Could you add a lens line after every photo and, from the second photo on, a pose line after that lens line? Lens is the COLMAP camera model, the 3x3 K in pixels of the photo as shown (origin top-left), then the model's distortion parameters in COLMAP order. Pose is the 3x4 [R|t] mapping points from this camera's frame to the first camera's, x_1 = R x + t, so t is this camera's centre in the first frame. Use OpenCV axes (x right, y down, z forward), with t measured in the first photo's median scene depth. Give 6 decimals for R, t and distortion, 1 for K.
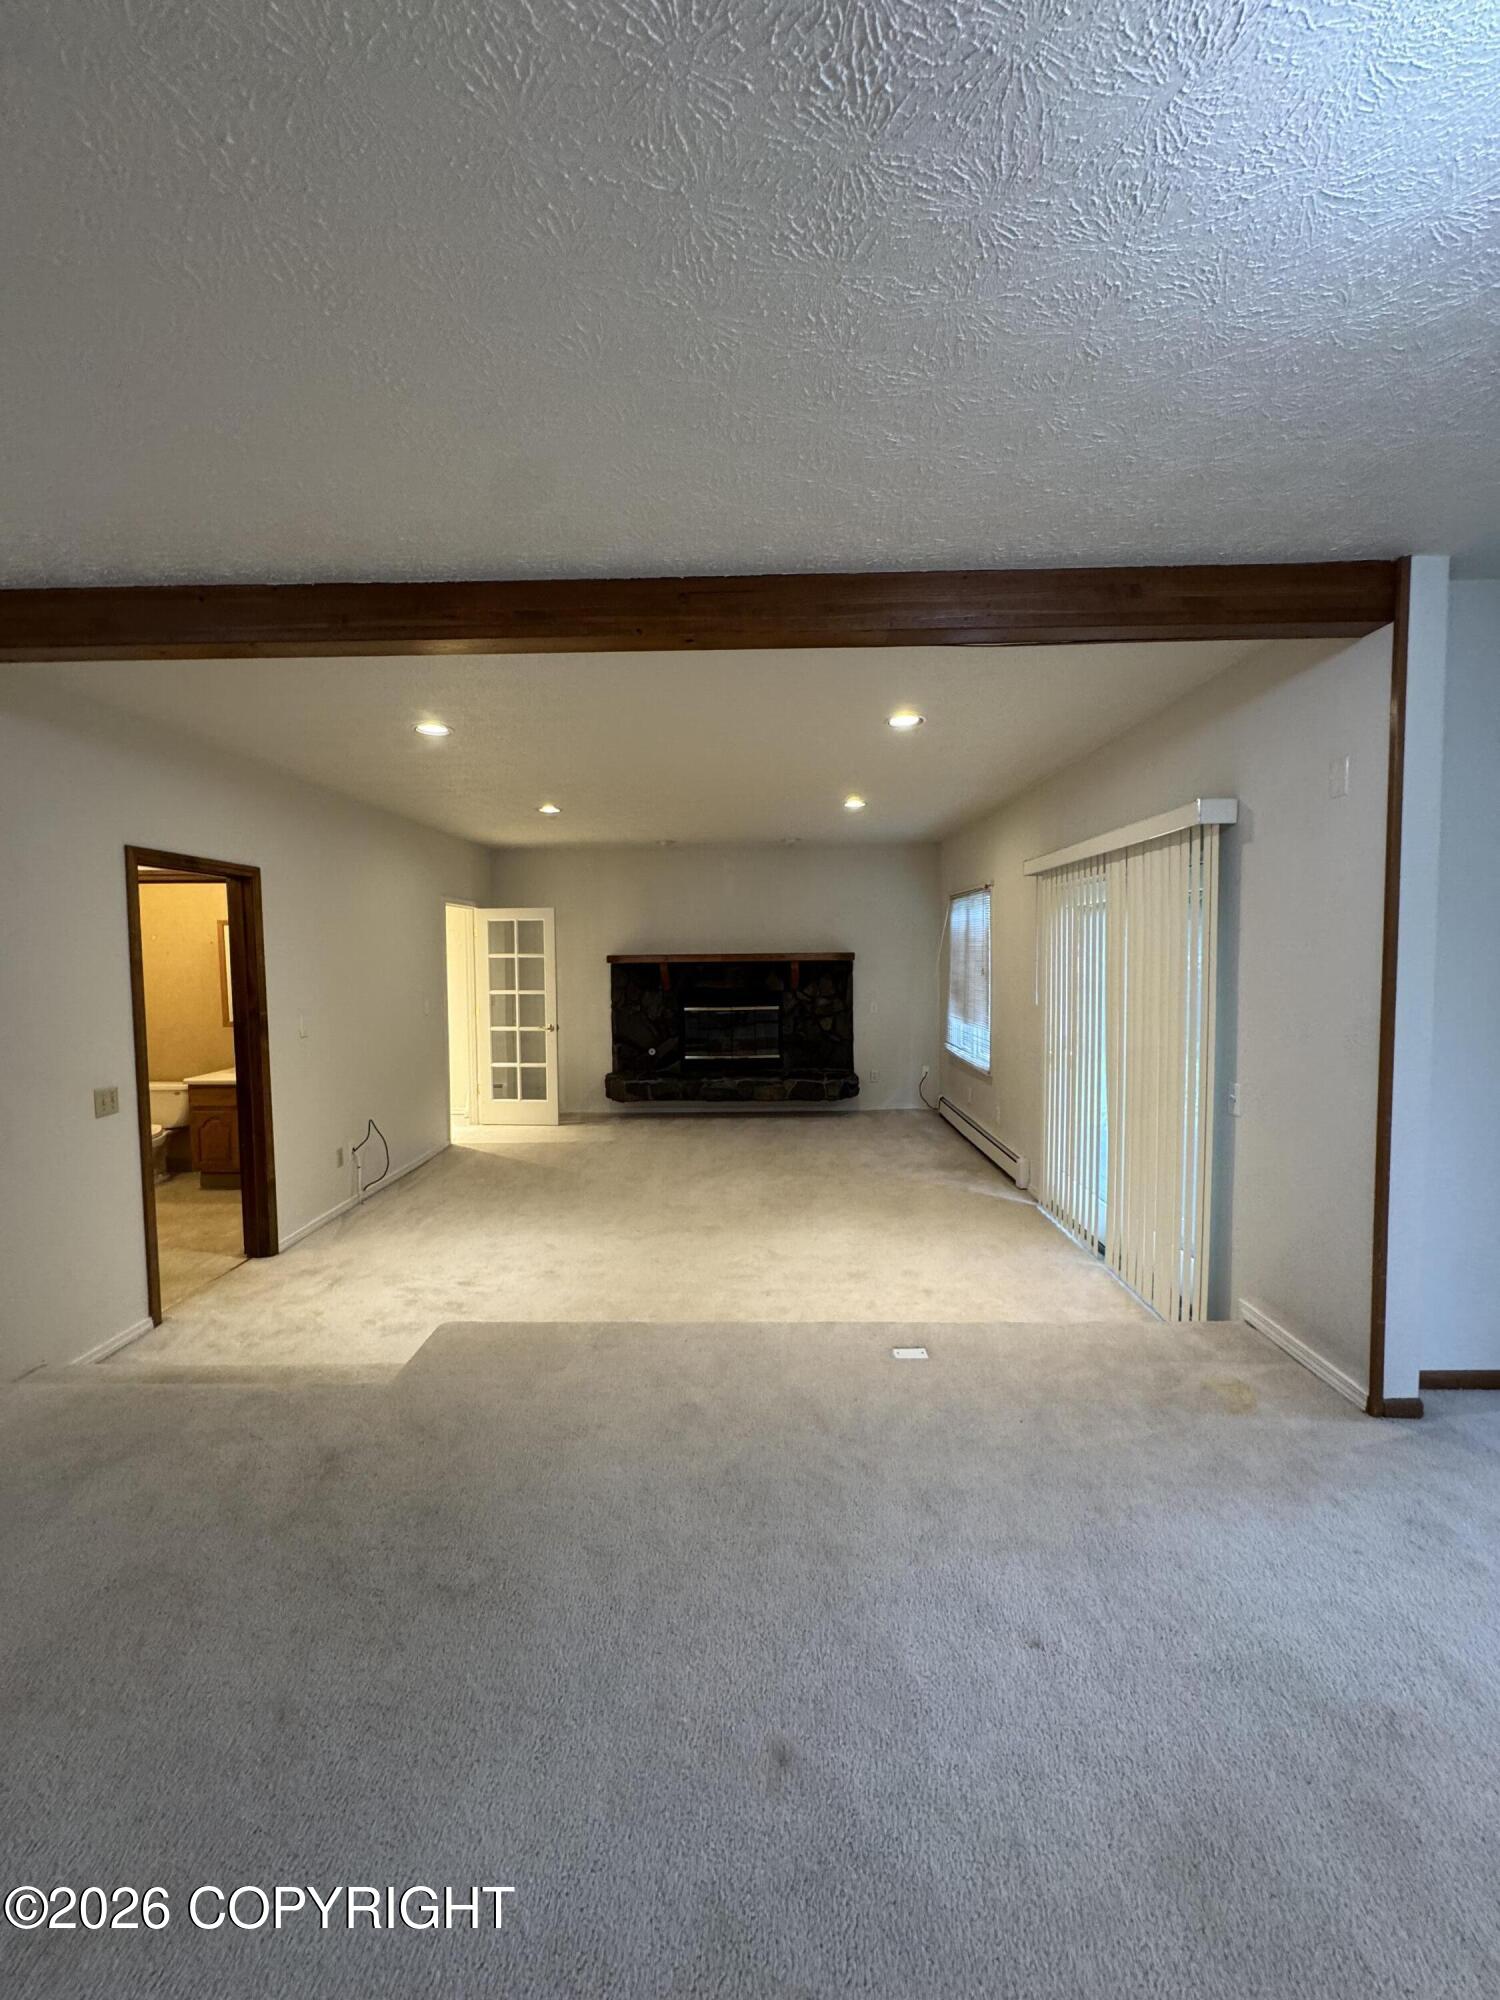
lens RADIAL K [[789.7, 0, 748.4], [0, 789.7, 1004.8], [0, 0, 1]] dist [-0.002920, 0.000327]
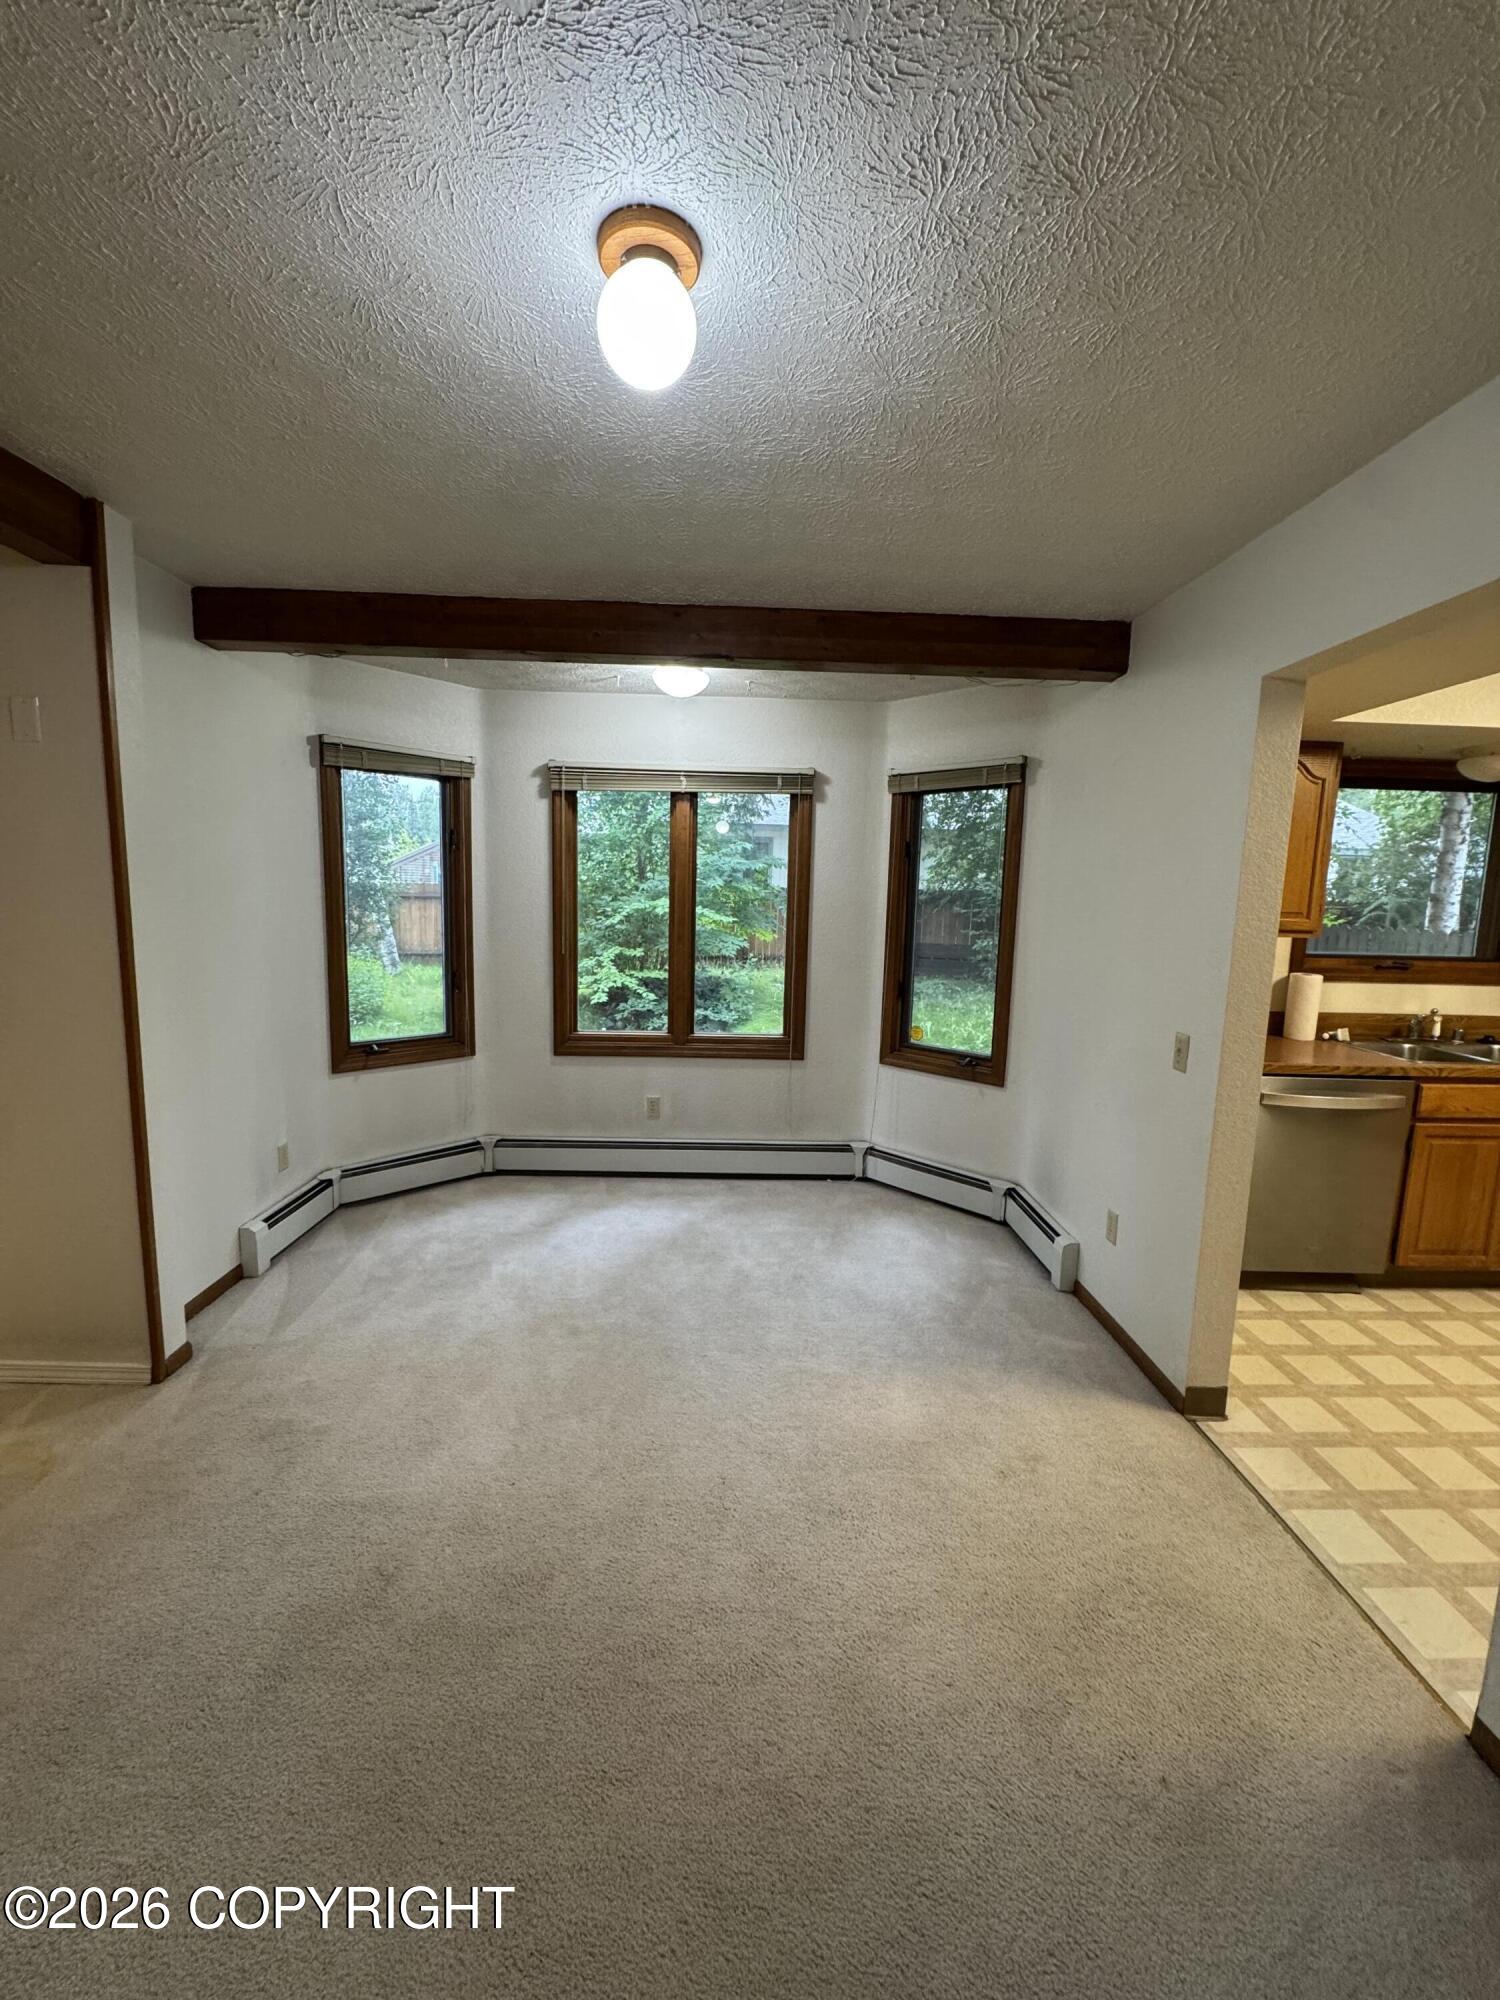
lens RADIAL K [[799.5, 0, 750.0], [0, 799.5, 1000.0], [0, 0, 1]] dist [-0.000040, 0.000017]
pose [[-0.041919, -0.107005, 0.993374, -0.163420], [0.036906, 0.993404, 0.108566, -0.038000], [-0.998439, 0.041213, -0.037694, 0.215897]]
